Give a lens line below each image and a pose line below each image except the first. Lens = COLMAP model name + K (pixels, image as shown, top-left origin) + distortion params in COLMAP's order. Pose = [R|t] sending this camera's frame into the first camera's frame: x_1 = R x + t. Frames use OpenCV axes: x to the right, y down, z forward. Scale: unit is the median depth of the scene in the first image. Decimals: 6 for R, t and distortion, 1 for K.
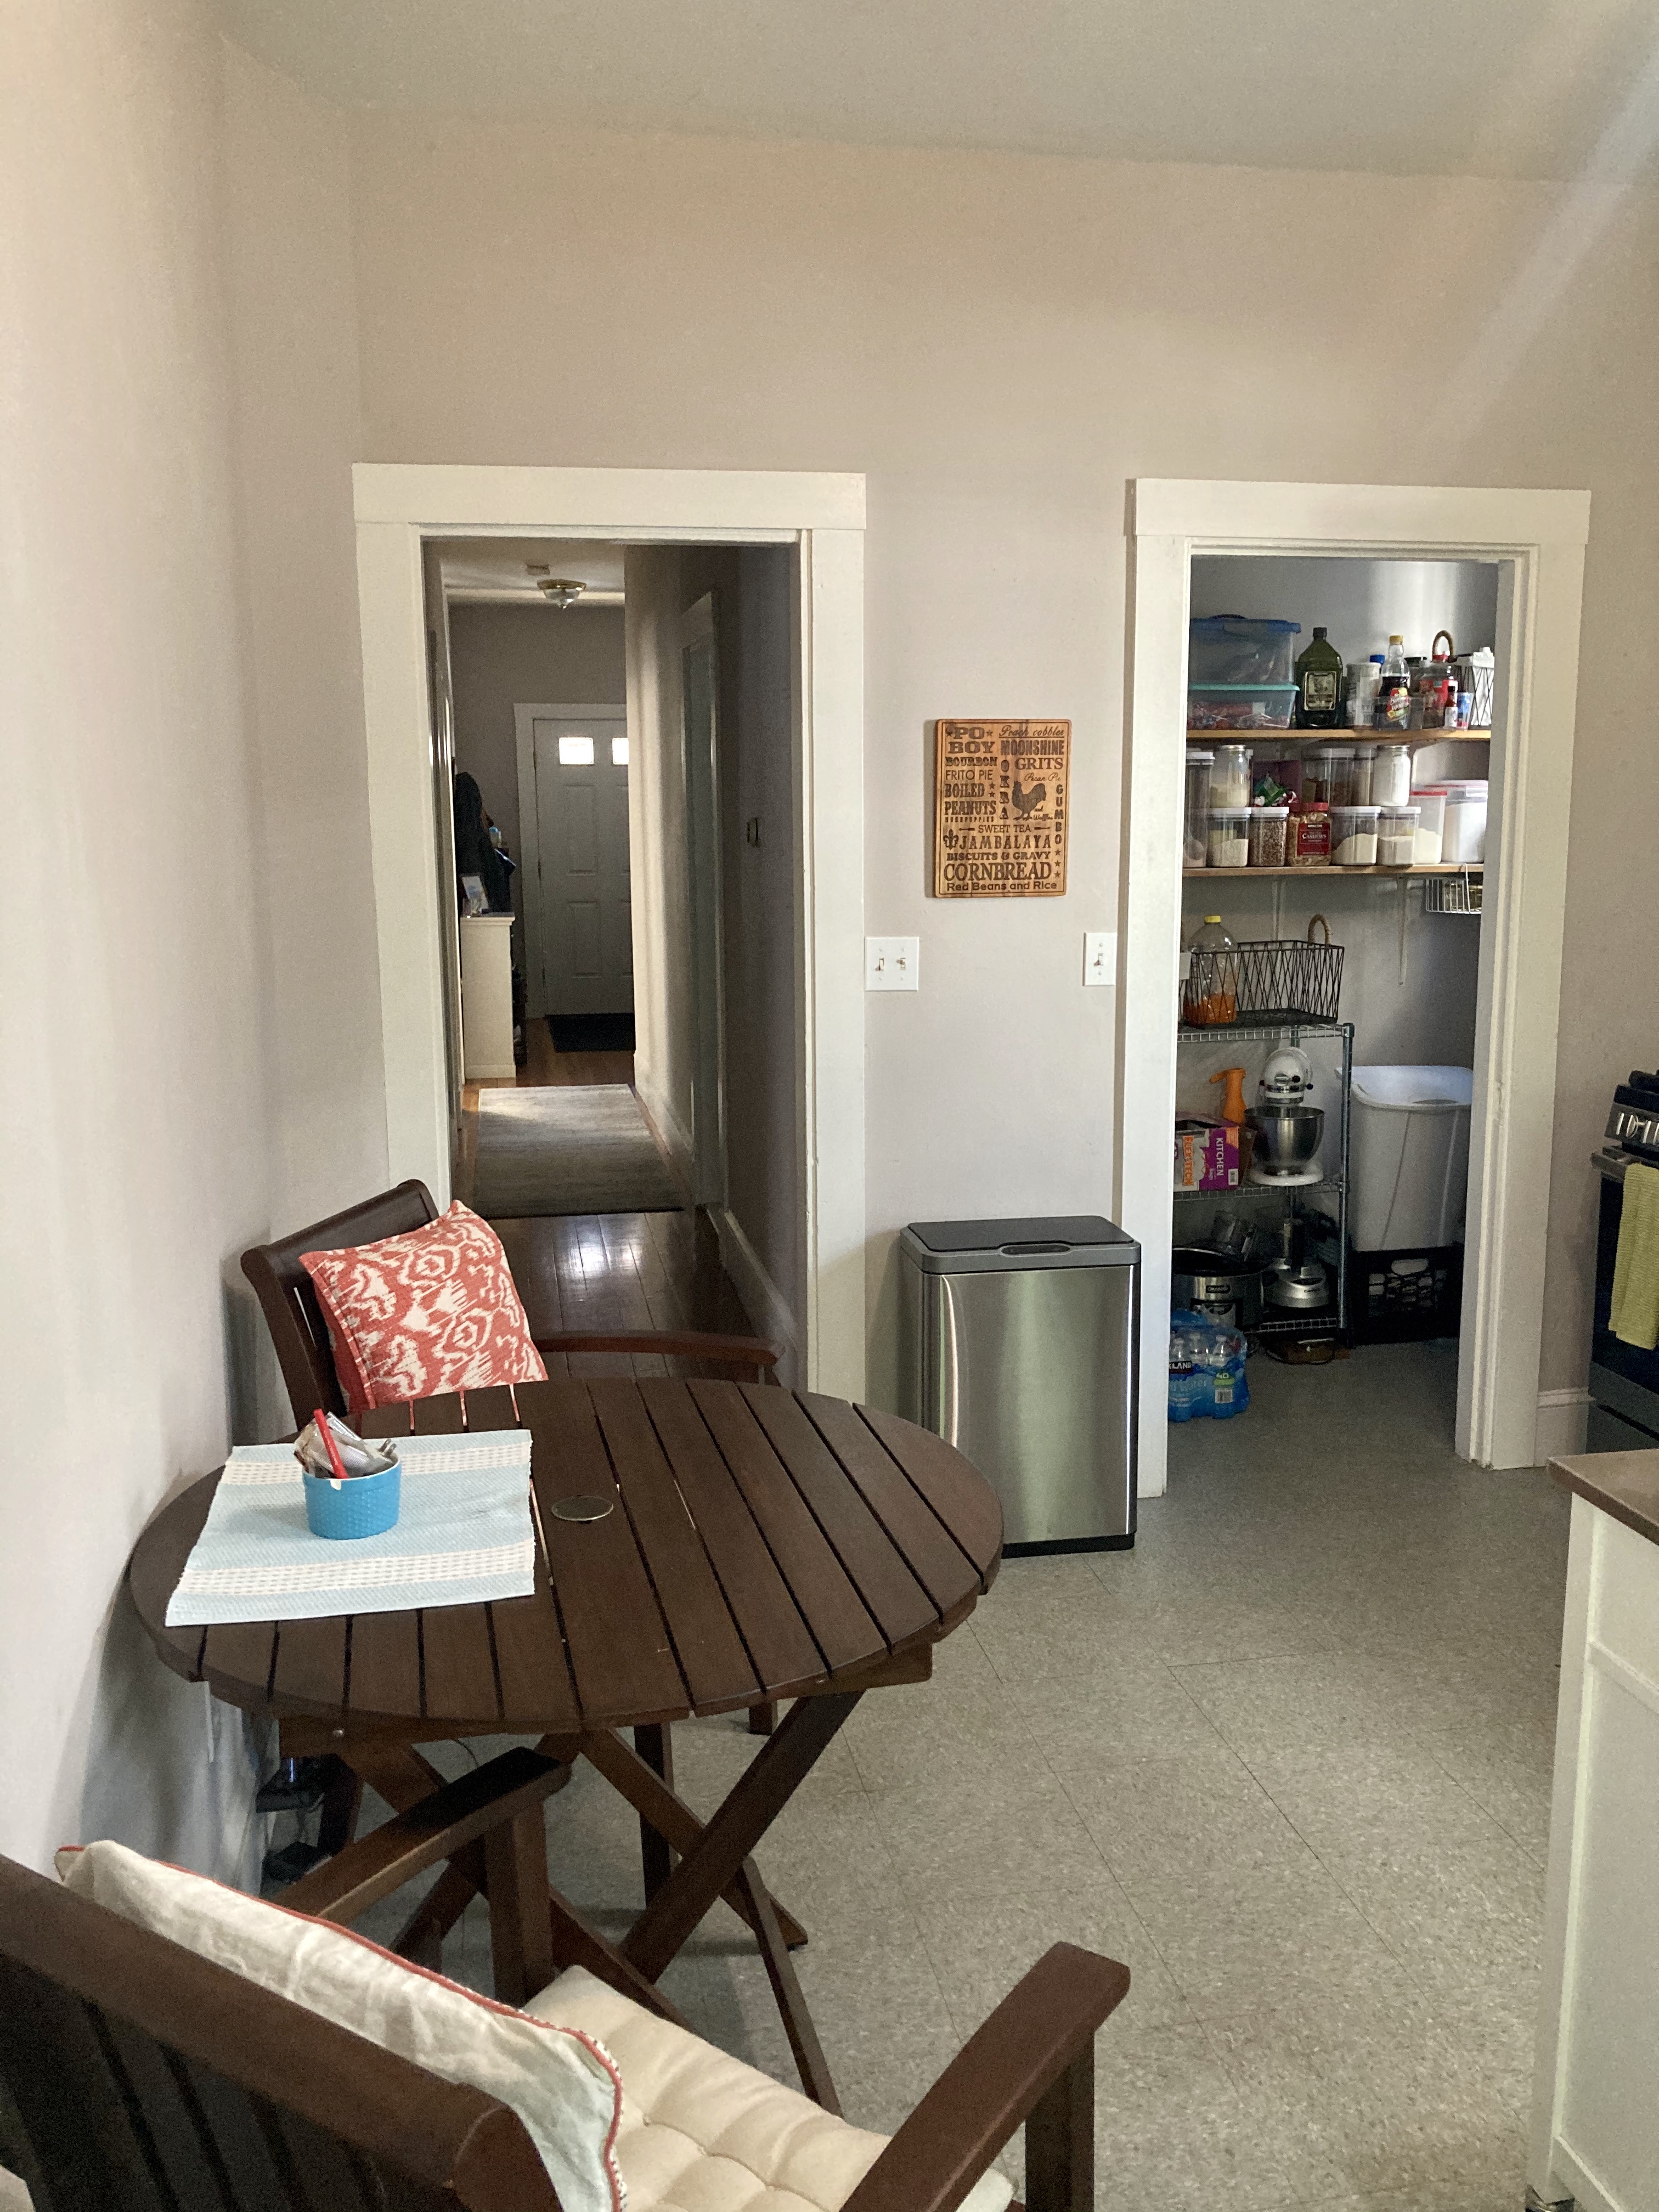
lens RADIAL K [[1806.1, 0, 828.6], [0, 1806.1, 1106.3], [0, 0, 1]] dist [0.034246, -0.049181]
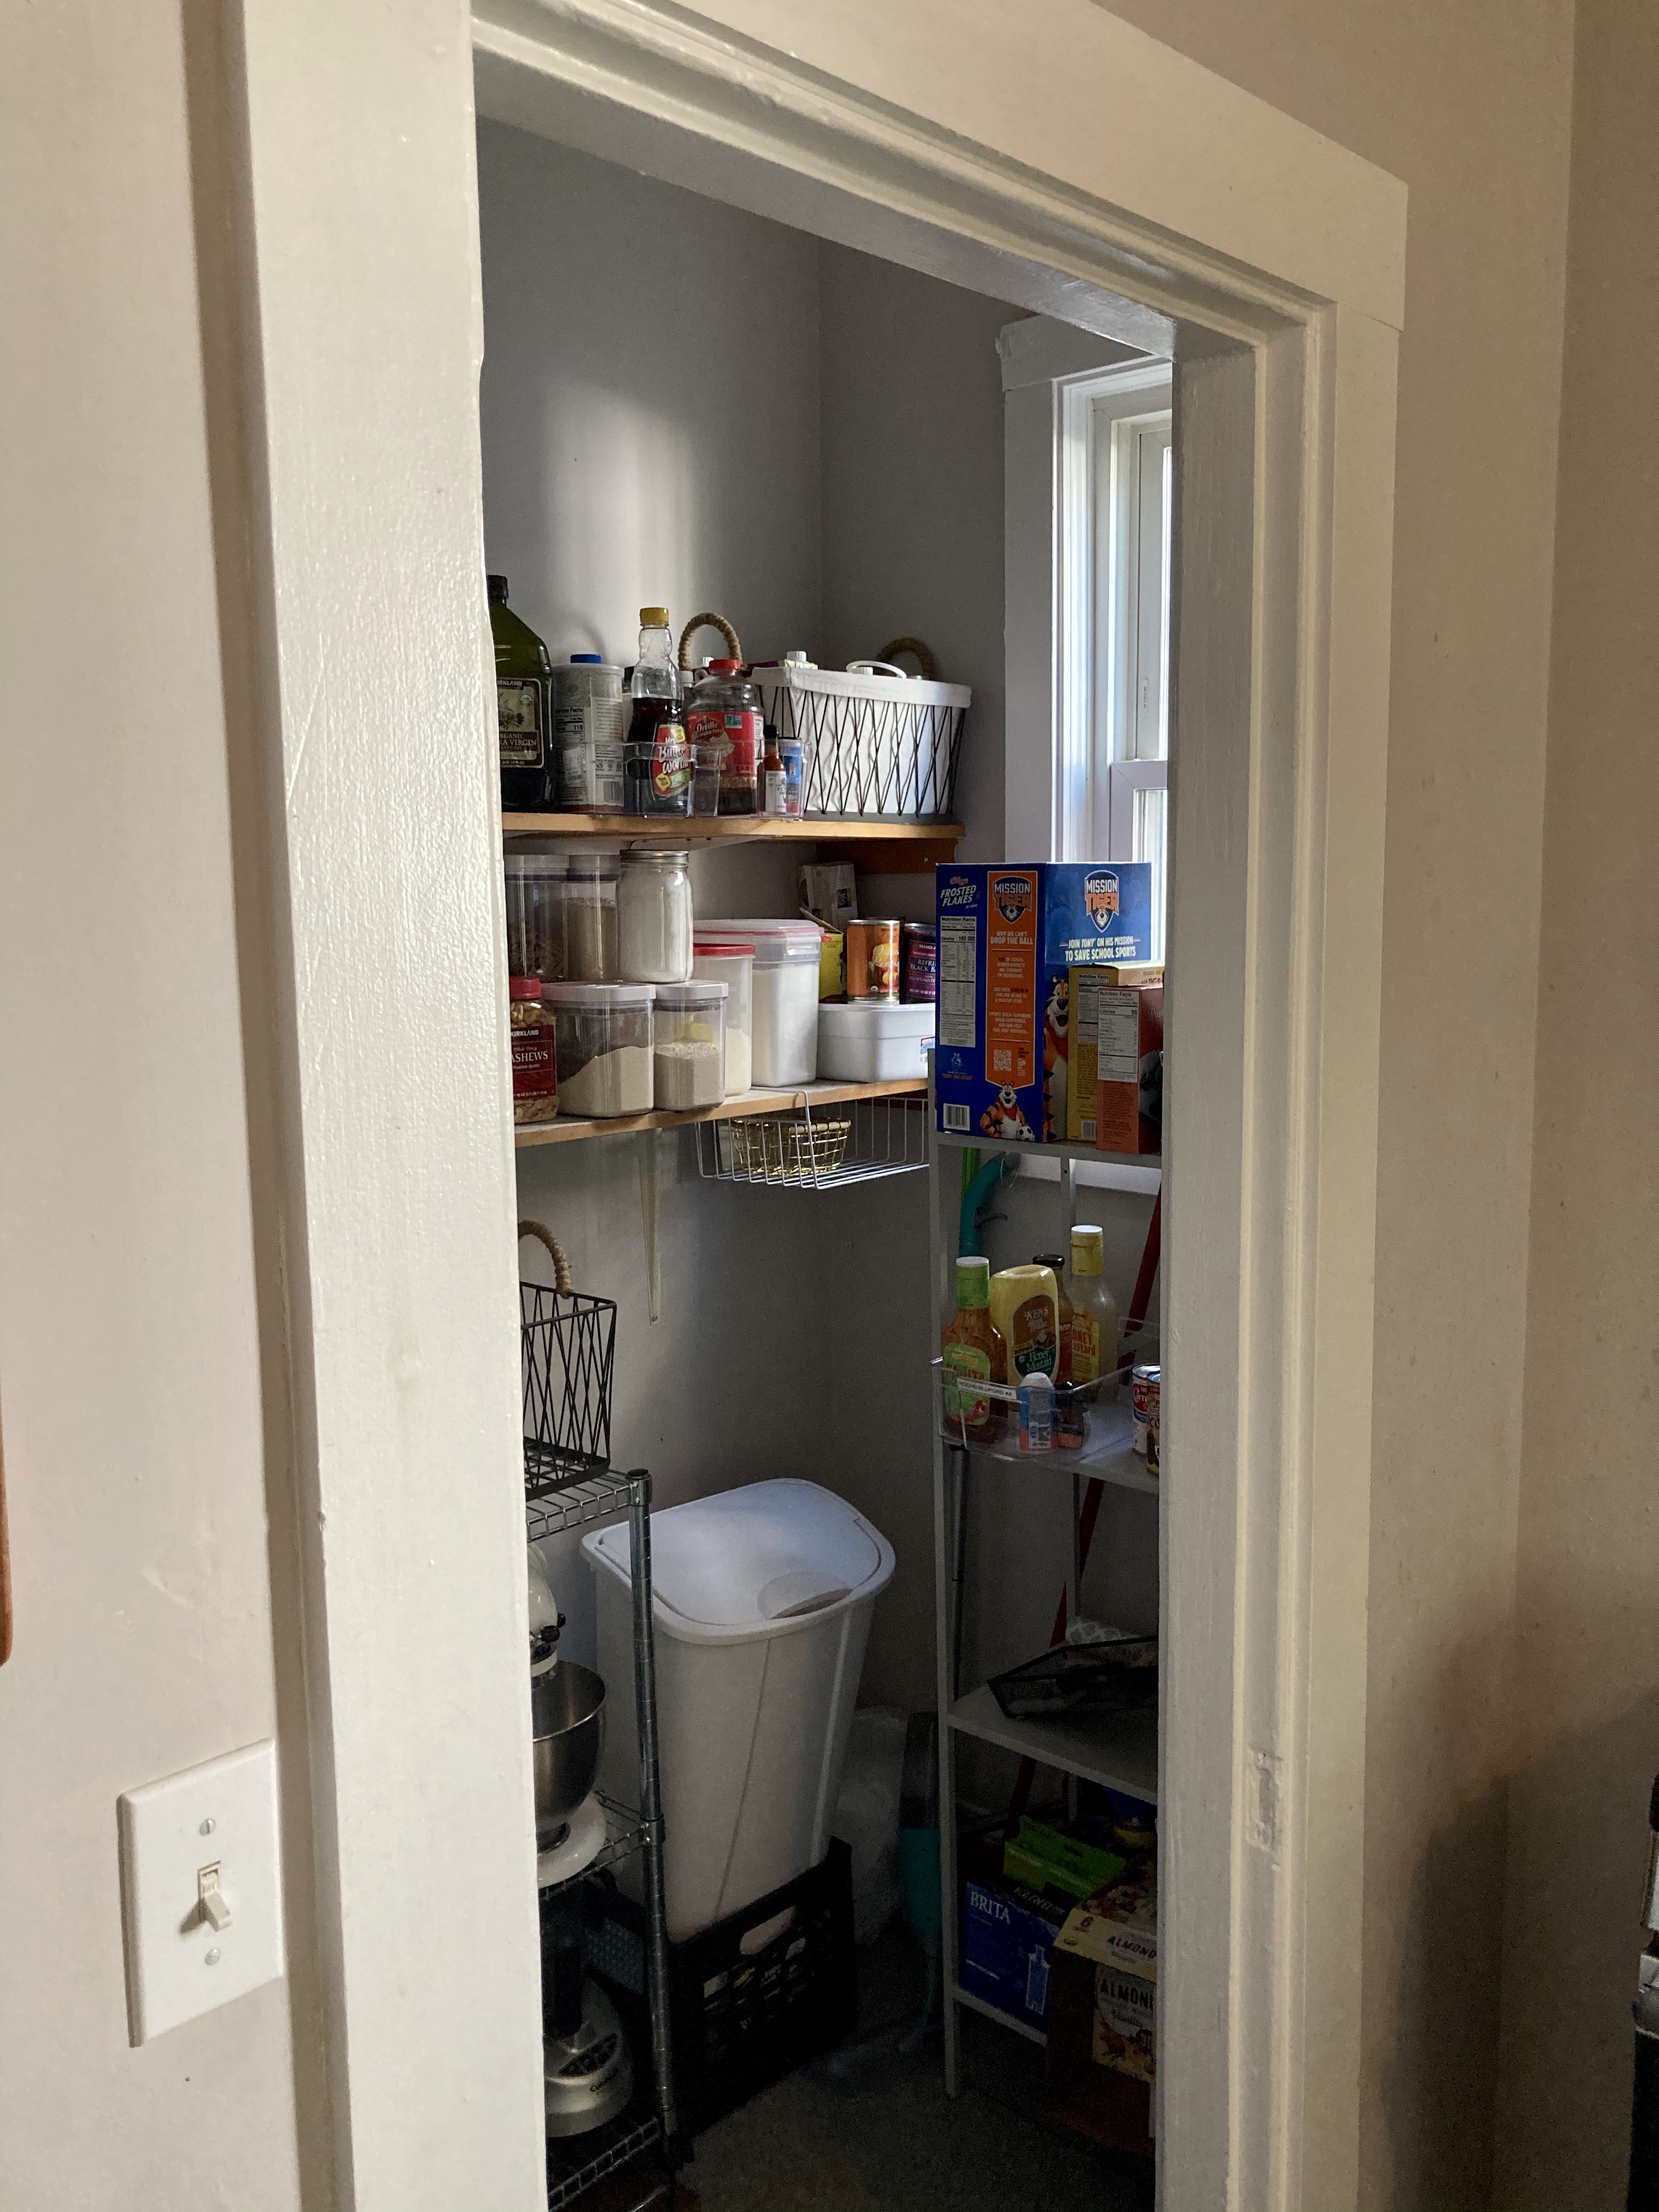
lens RADIAL K [[1806.1, 0, 829.7], [0, 1806.1, 1109.7], [0, 0, 1]] dist [0.034246, -0.049181]
pose [[0.803443, -0.080529, 0.589911, 0.071534], [0.103392, 0.994628, -0.005040, -0.127355], [-0.586336, 0.065042, 0.807453, 0.612129]]
